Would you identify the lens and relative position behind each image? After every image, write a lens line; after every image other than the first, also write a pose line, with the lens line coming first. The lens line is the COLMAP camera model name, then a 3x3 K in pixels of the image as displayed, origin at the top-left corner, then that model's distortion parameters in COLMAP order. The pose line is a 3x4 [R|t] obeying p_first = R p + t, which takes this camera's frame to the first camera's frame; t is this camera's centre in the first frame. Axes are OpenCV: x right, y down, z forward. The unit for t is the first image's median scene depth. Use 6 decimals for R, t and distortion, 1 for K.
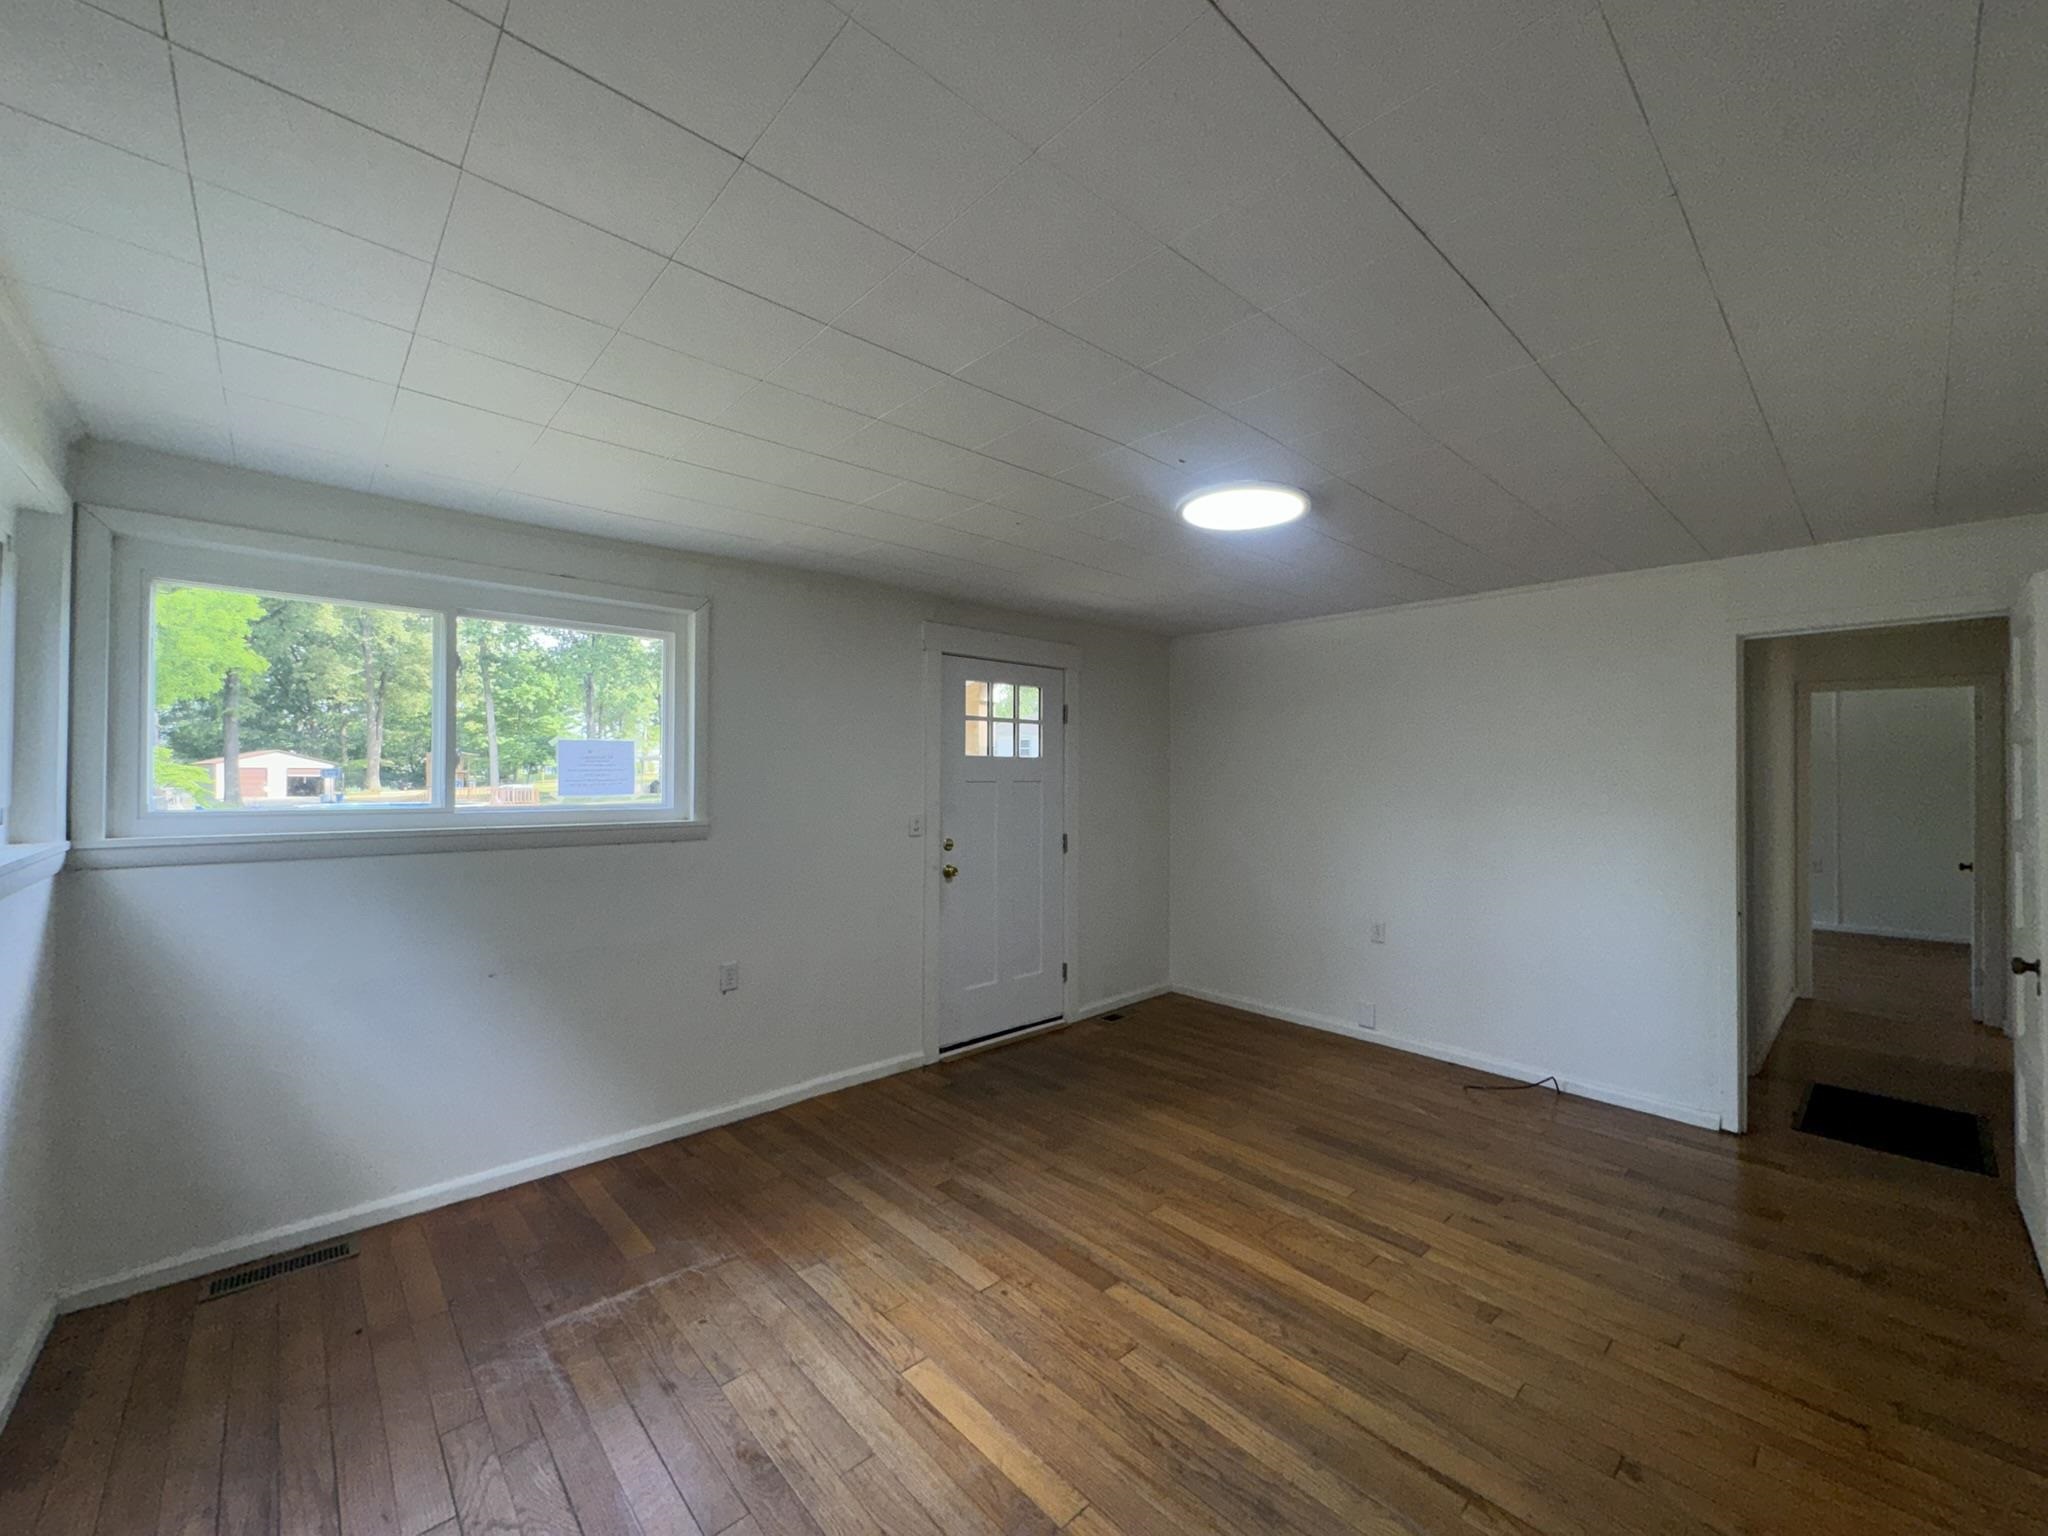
lens RADIAL K [[817.8, 0, 1021.0], [0, 817.8, 765.3], [0, 0, 1]] dist [0.001216, 0.000063]
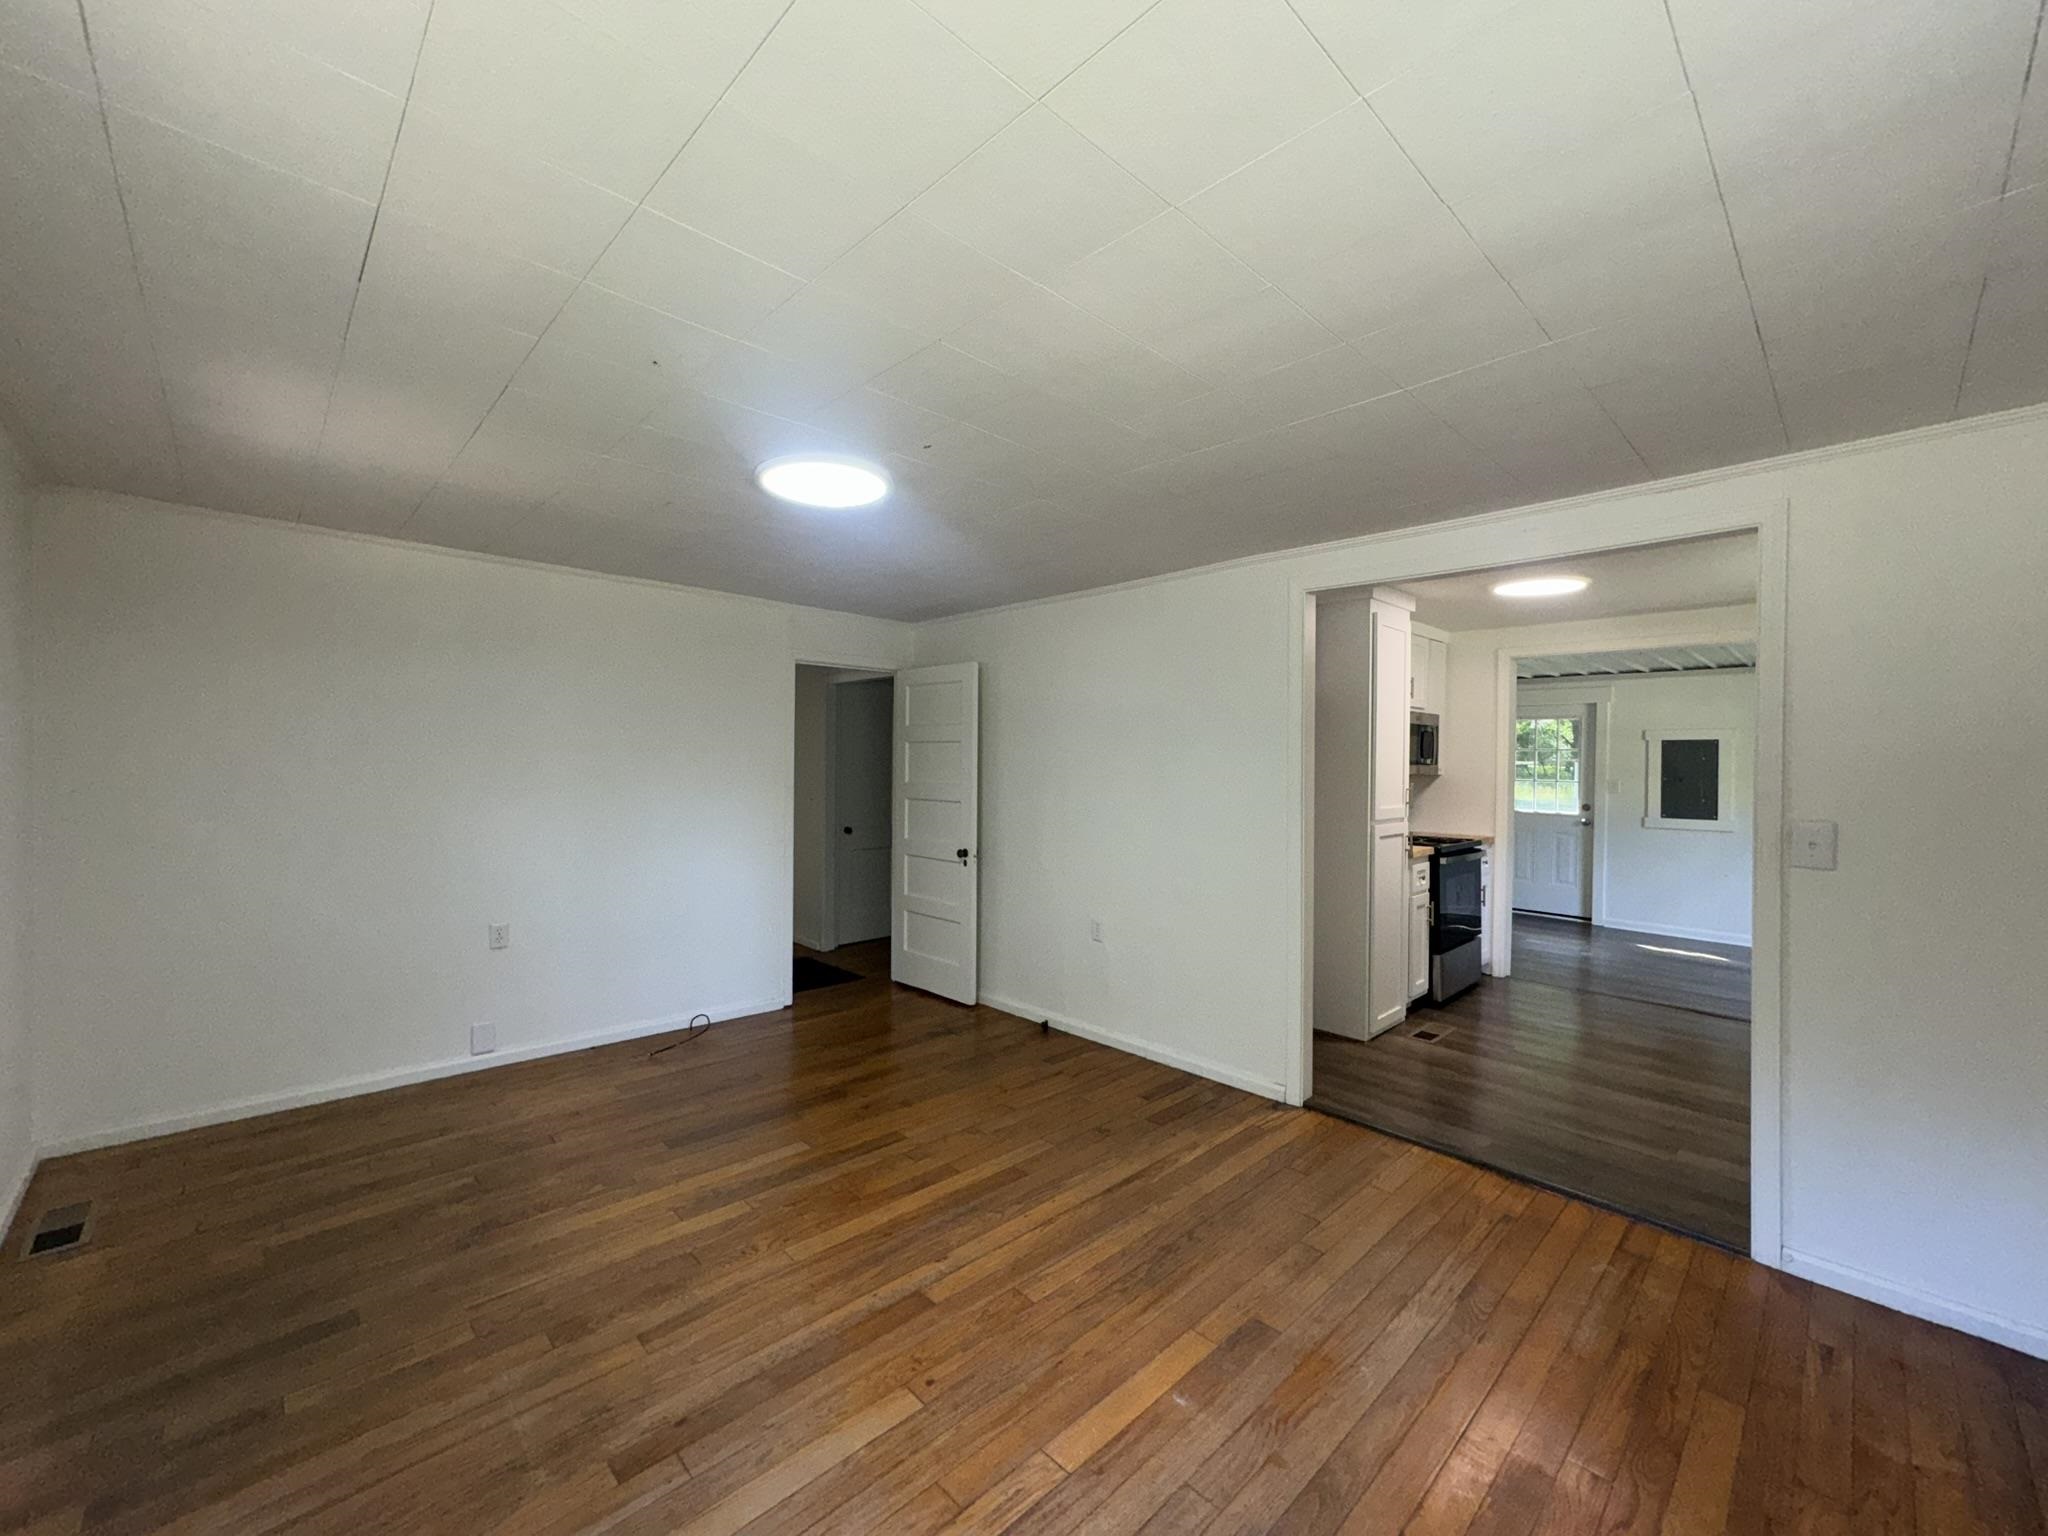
lens RADIAL K [[817.8, 0, 1021.0], [0, 817.8, 765.3], [0, 0, 1]] dist [0.001216, 0.000063]
pose [[-0.024881, -0.007645, 0.999661, -0.576713], [-0.027822, 0.999589, 0.006952, 0.004413], [-0.999303, -0.027640, -0.025084, 0.639430]]
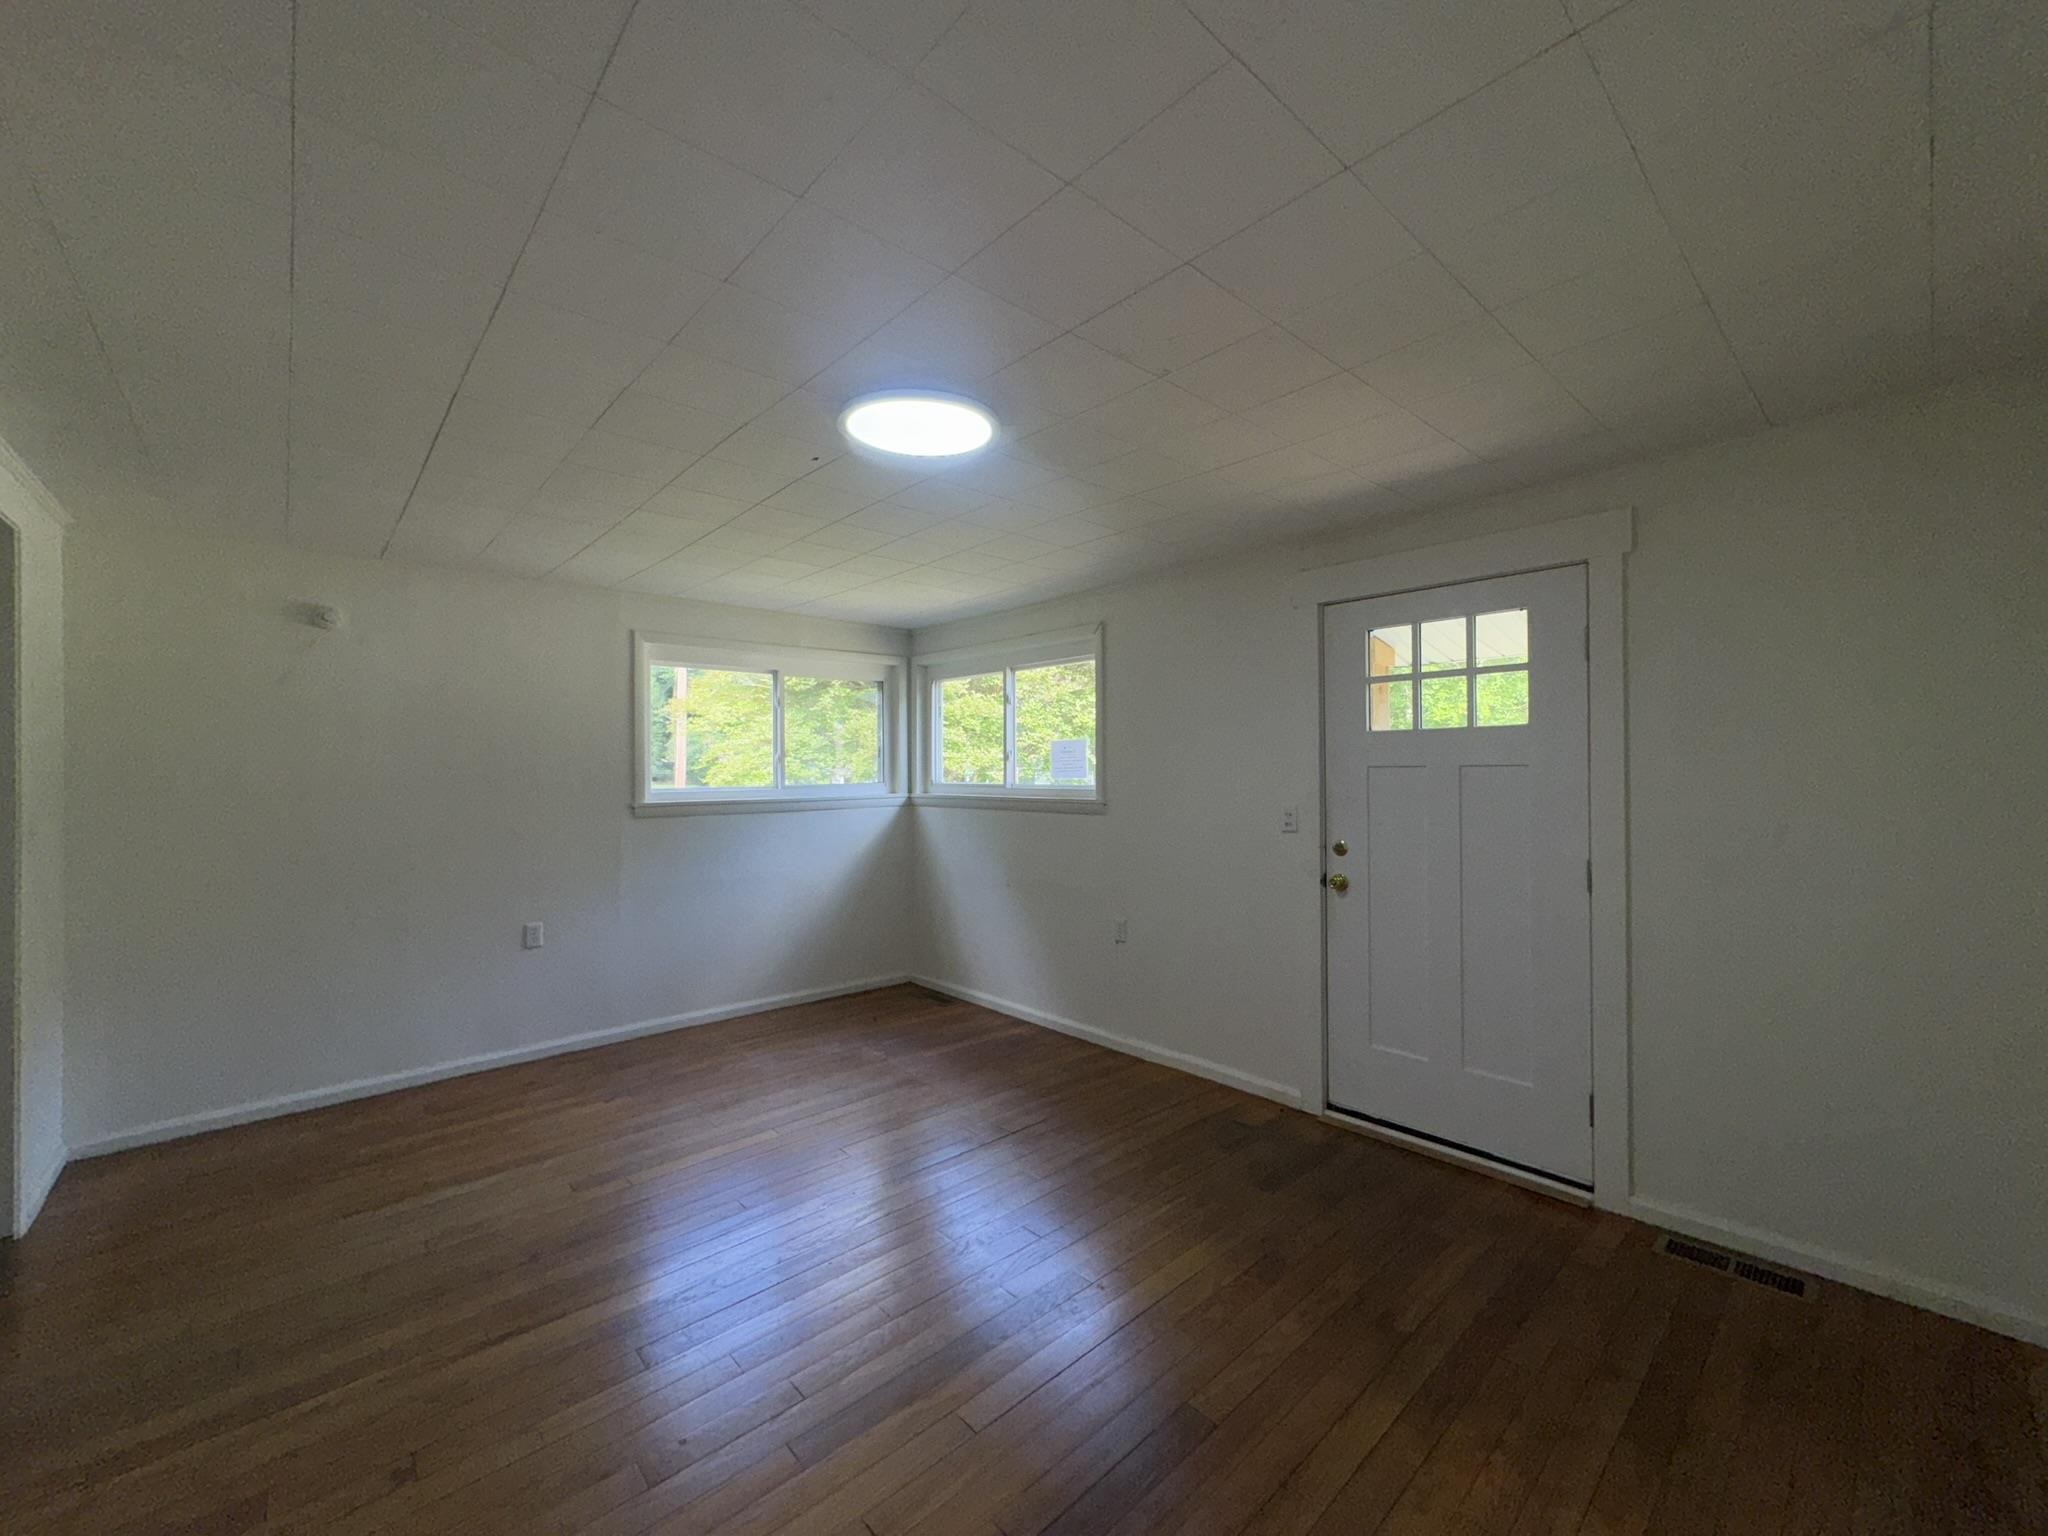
lens RADIAL K [[817.8, 0, 1021.0], [0, 817.8, 765.3], [0, 0, 1]] dist [0.001216, 0.000063]
pose [[-0.006912, -0.007714, -0.999946, 0.876779], [0.022300, 0.999720, -0.007867, 0.022582], [0.999727, -0.022354, -0.006738, 0.894717]]
